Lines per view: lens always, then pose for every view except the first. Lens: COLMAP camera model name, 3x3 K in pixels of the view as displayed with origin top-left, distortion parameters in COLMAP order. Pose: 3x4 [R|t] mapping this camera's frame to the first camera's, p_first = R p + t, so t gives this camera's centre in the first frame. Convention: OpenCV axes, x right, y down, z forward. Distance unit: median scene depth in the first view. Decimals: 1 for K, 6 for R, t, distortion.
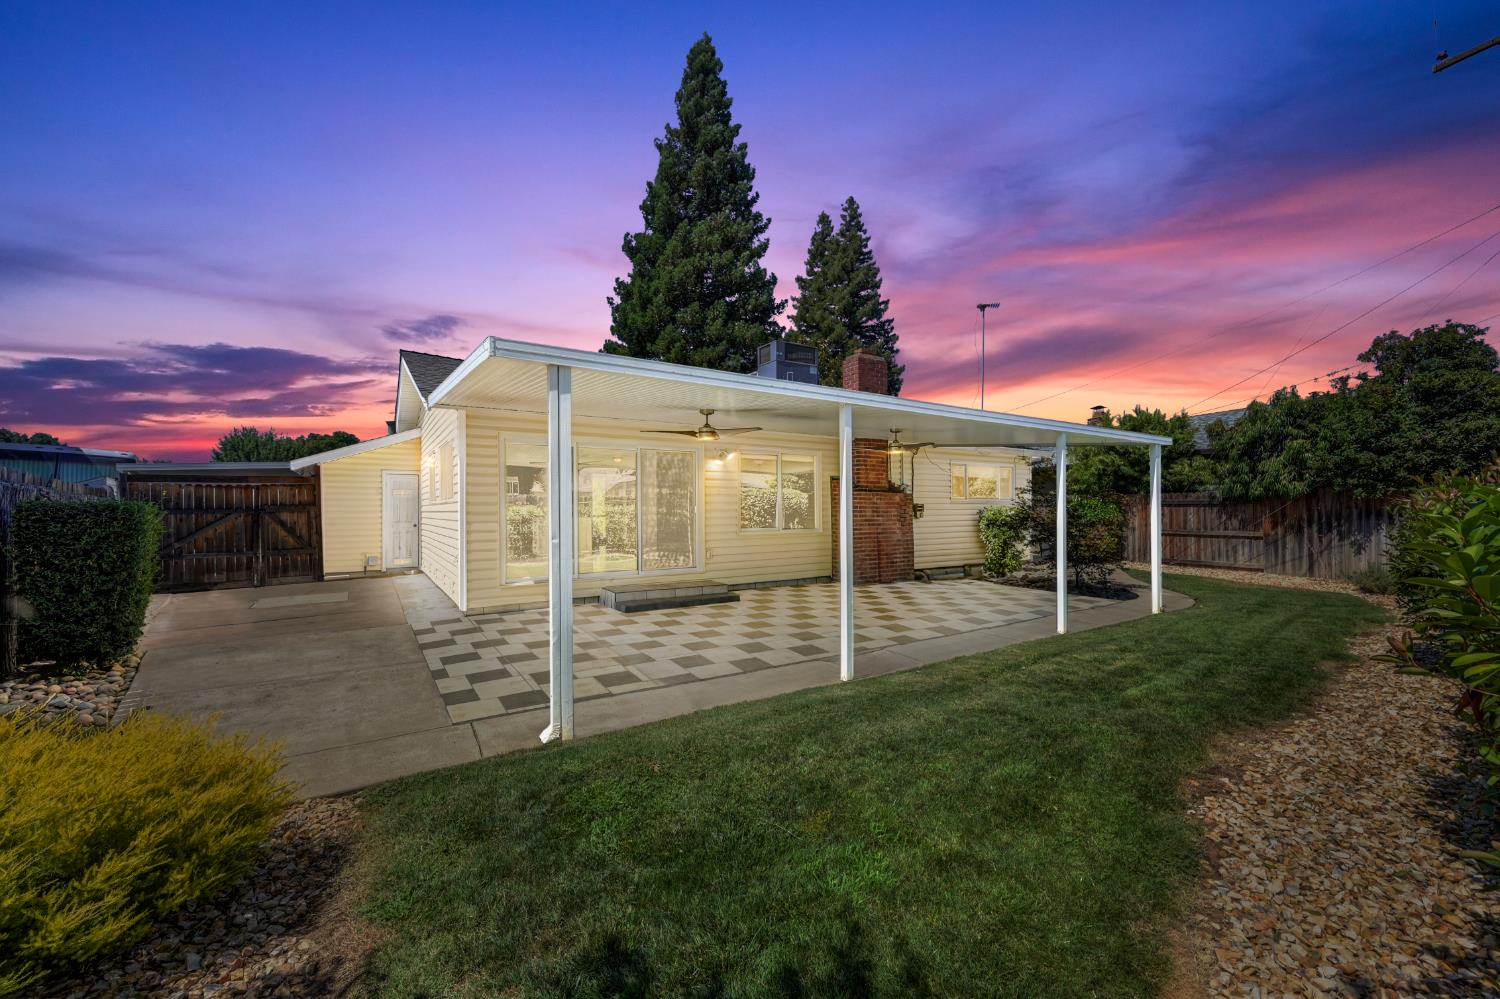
lens RADIAL K [[598.2, 0, 747.7], [0, 598.2, 505.3], [0, 0, 1]] dist [-0.000489, -0.000230]
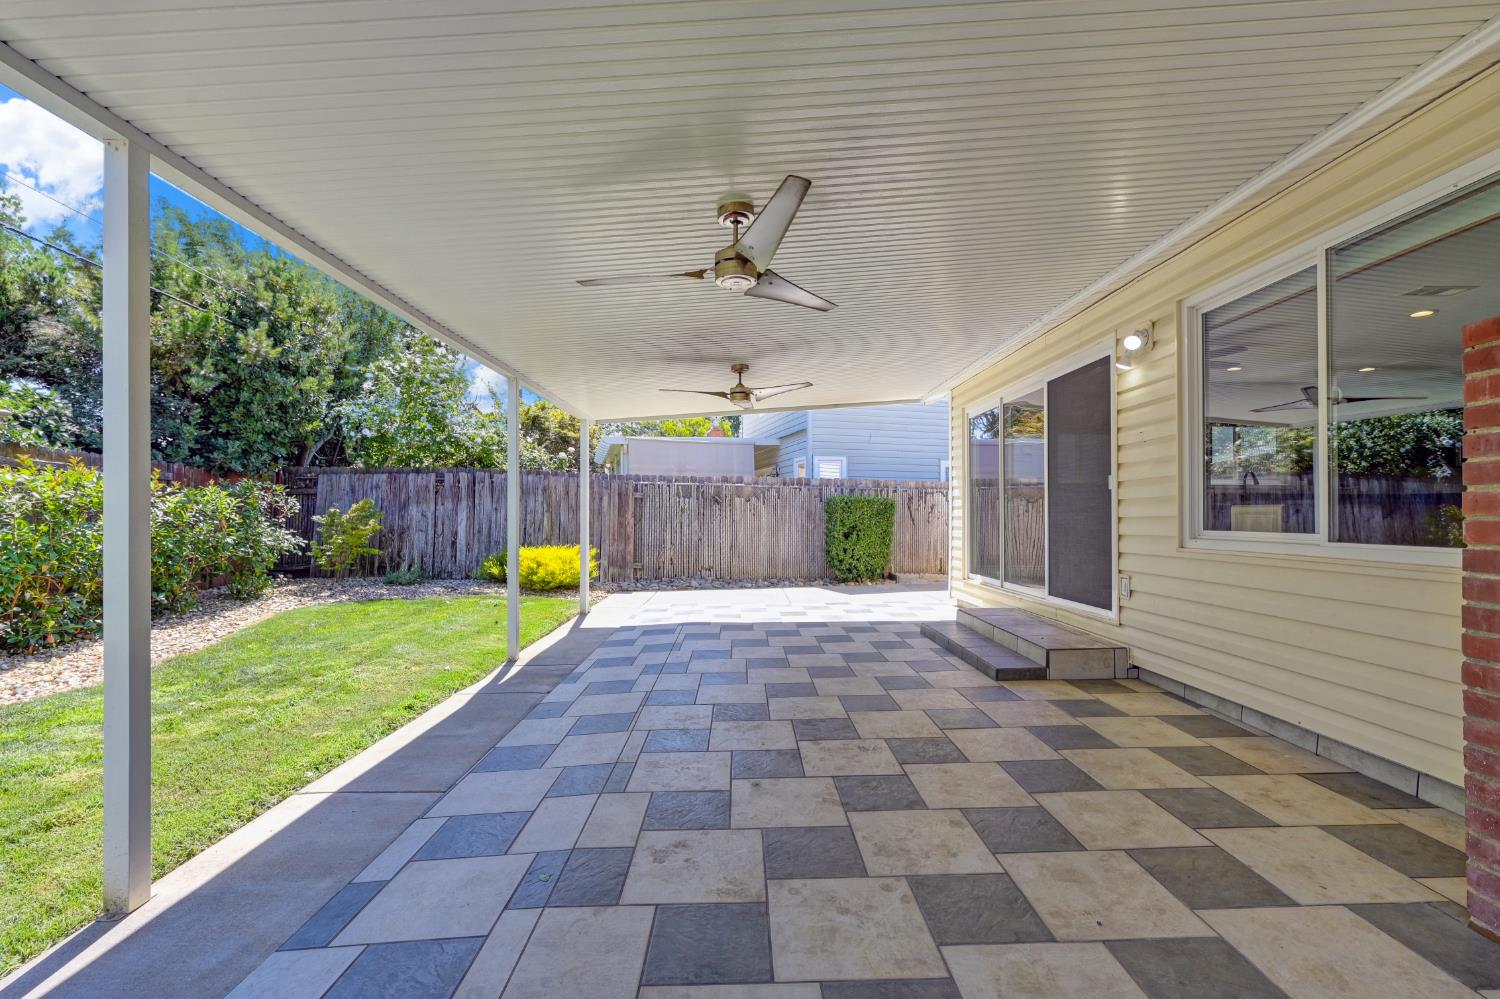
lens RADIAL K [[637.3, 0, 753.2], [0, 637.3, 510.6], [0, 0, 1]] dist [-0.000805, -0.000399]
pose [[-0.523357, -0.002533, -0.852110, 0.383957], [0.004224, 0.999976, -0.005567, 0.024402], [0.852103, -0.006513, -0.523333, 0.845593]]
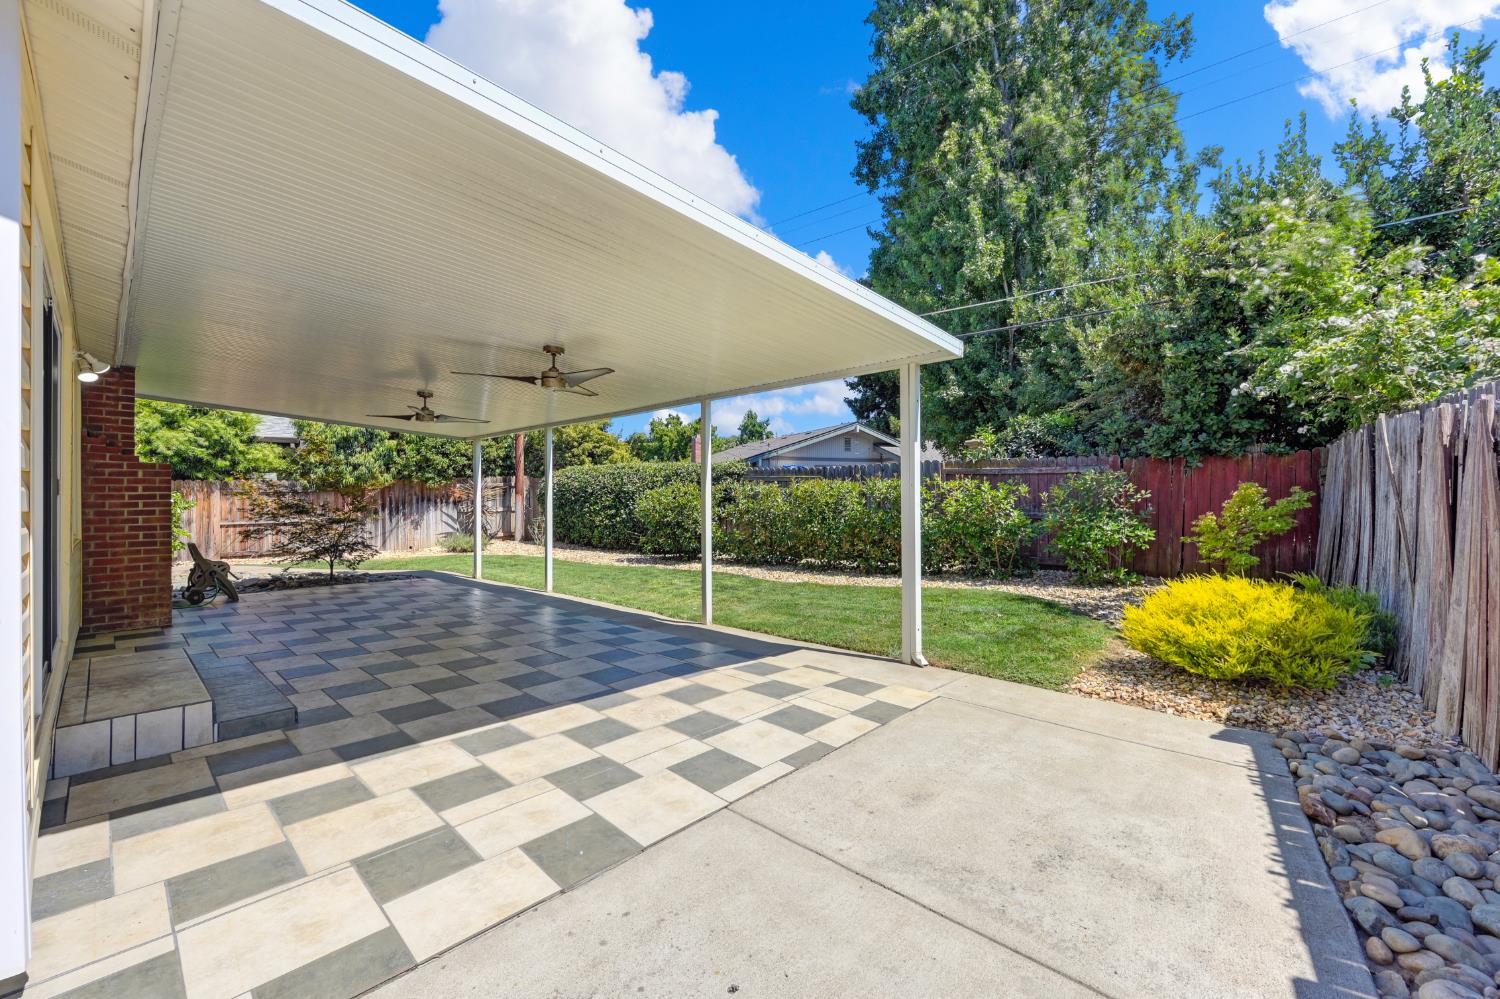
lens RADIAL K [[612.0, 0, 762.3], [0, 612.0, 492.9], [0, 0, 1]] dist [-0.002211, -0.000209]
pose [[-0.247036, 0.008664, 0.968967, -0.490691], [0.006473, 0.999952, -0.007291, 0.013414], [-0.968985, 0.004471, -0.247081, 0.537913]]
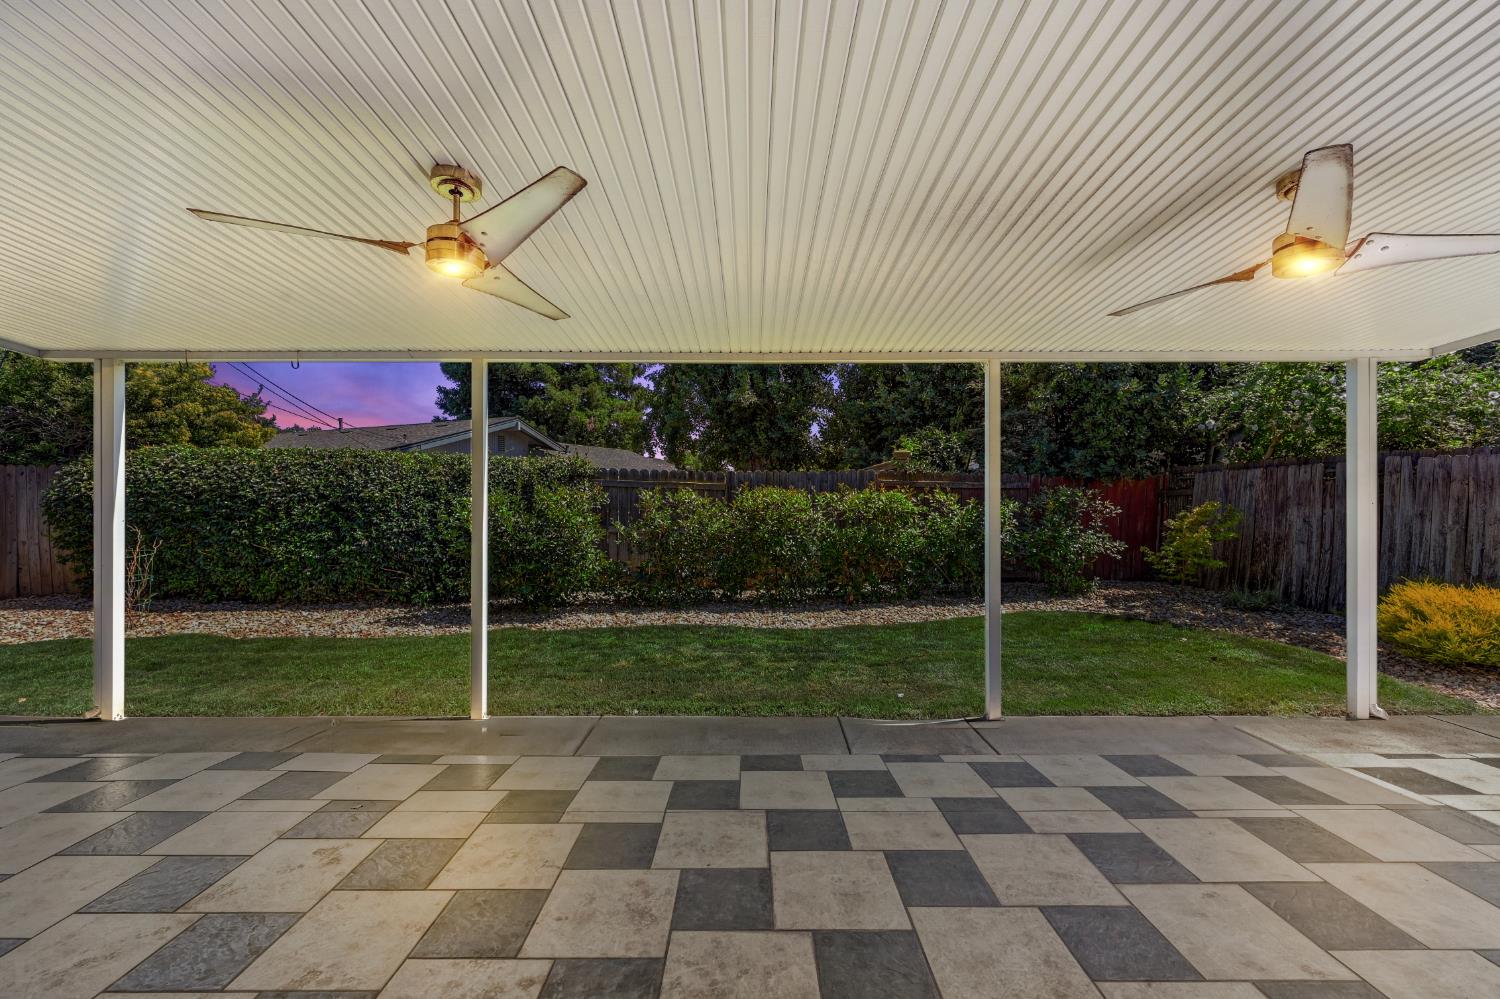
lens RADIAL K [[605.0, 0, 751.5], [0, 605.0, 487.2], [0, 0, 1]] dist [0.003540, 0.000306]
pose [[-0.840214, 0.015088, 0.542045, 0.001286], [-0.001084, 0.999564, -0.029504, 0.007434], [-0.542254, -0.025378, -0.839832, 0.820725]]
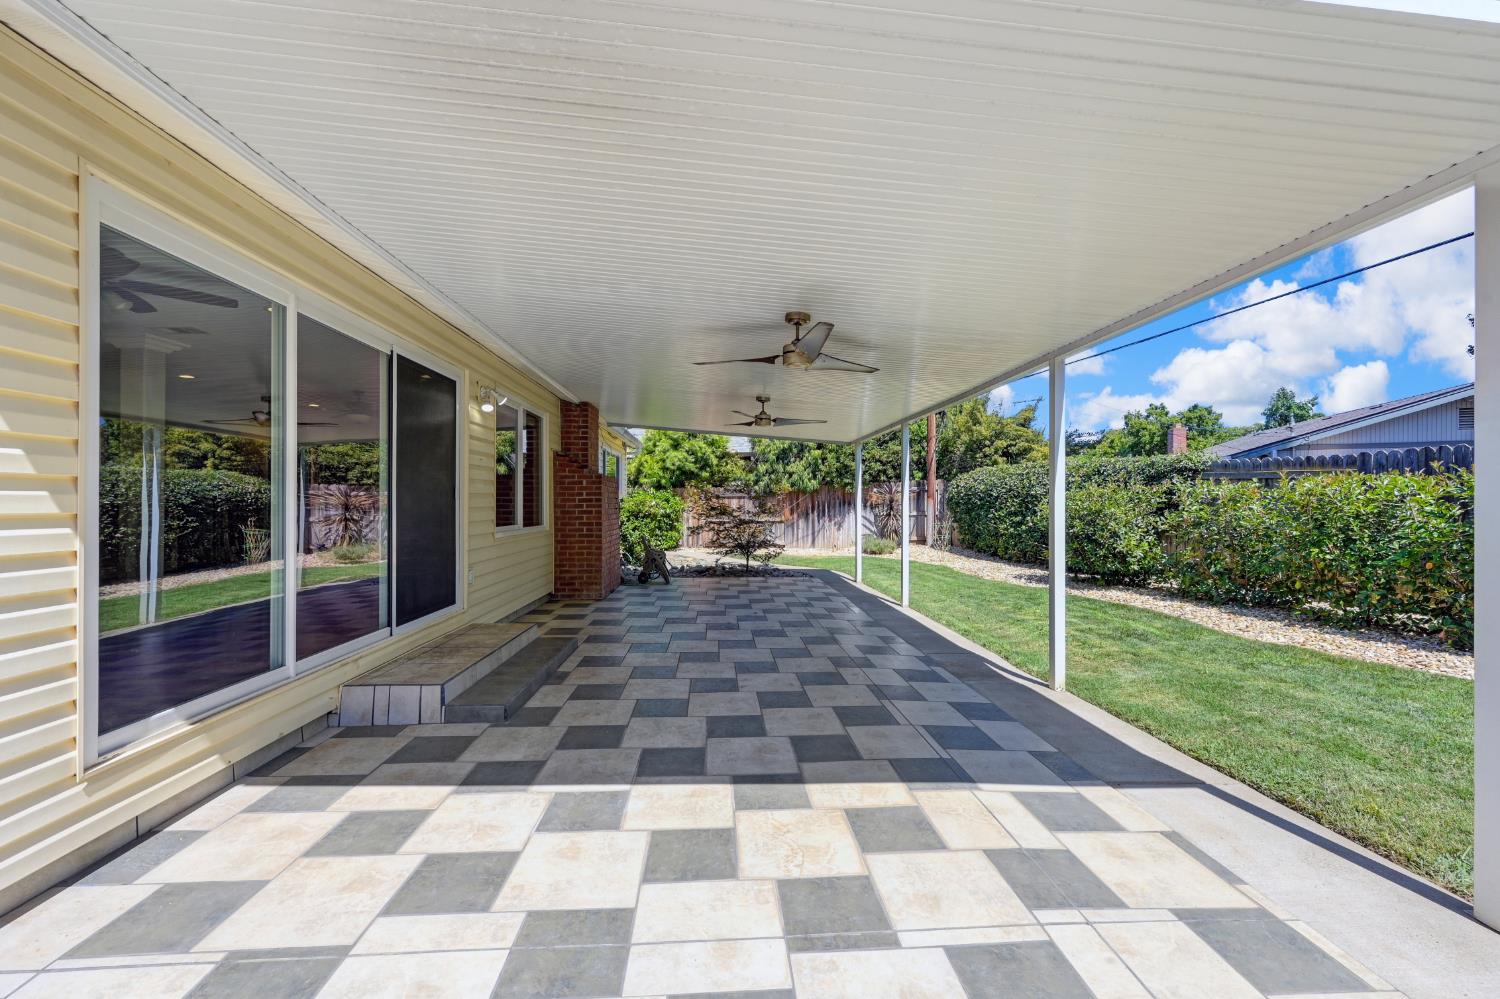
lens RADIAL K [[591.4, 0, 753.6], [0, 591.4, 504.1], [0, 0, 1]] dist [-0.000534, -0.000232]
pose [[0.487655, -0.001148, 0.873036, -0.340432], [0.000978, 0.999999, 0.000769, 0.013944], [-0.873036, 0.000479, 0.487655, 0.431859]]
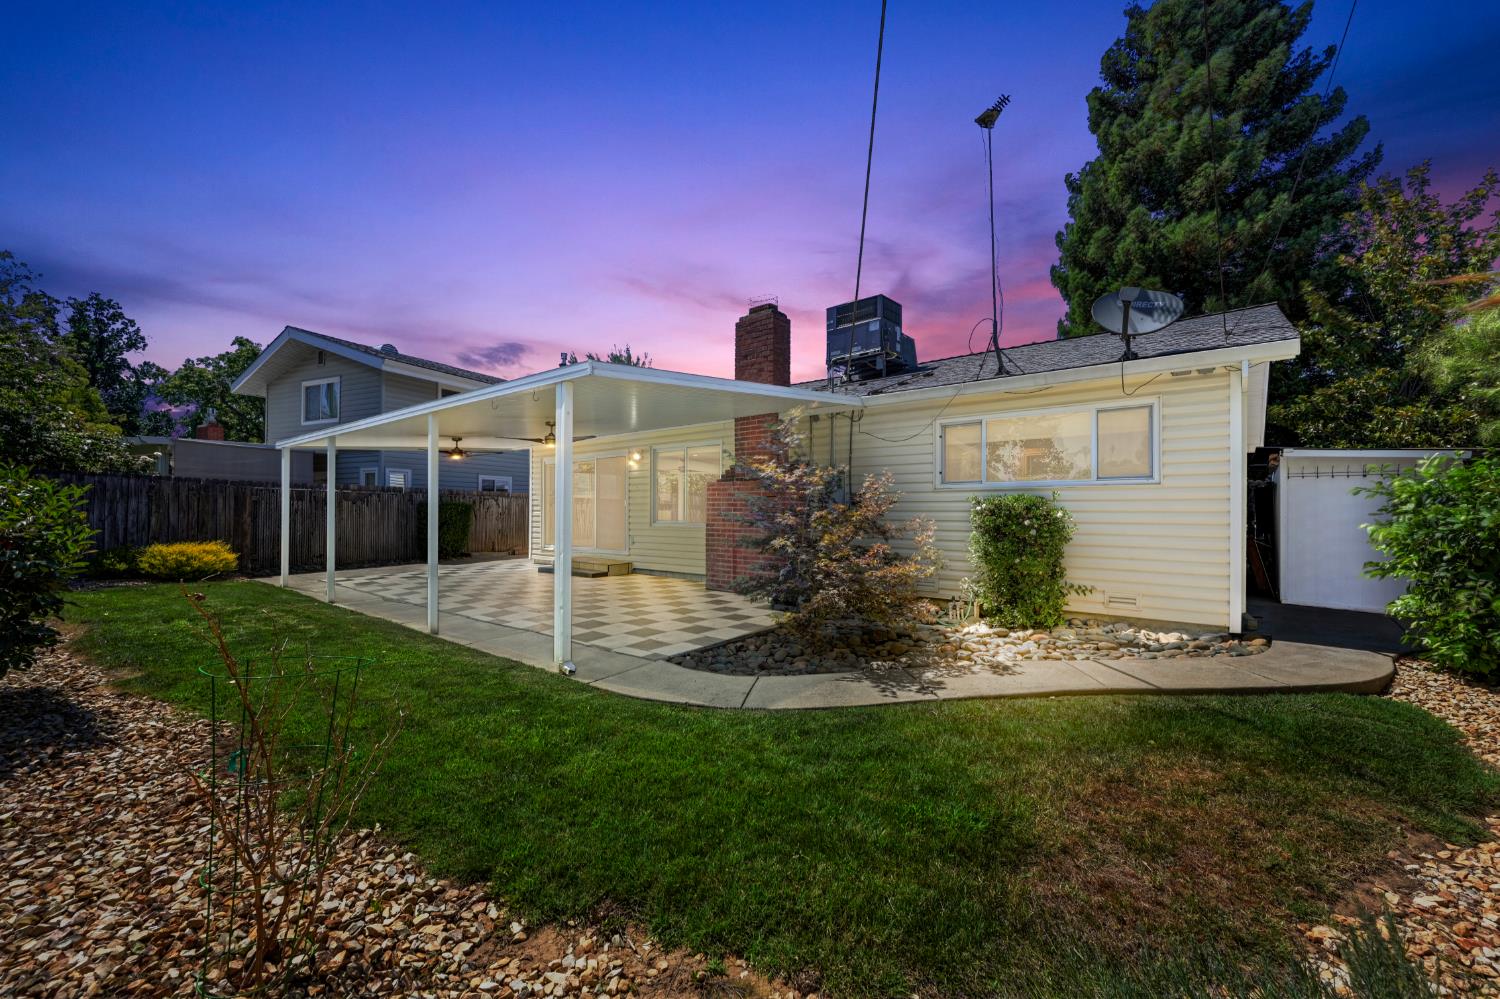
lens RADIAL K [[591.4, 0, 753.6], [0, 591.4, 504.1], [0, 0, 1]] dist [-0.000534, -0.000232]
pose [[0.307870, -0.004860, -0.951416, 0.946932], [0.001786, 0.999988, -0.004530, 0.012363], [0.951427, -0.000304, 0.307875, 0.725978]]
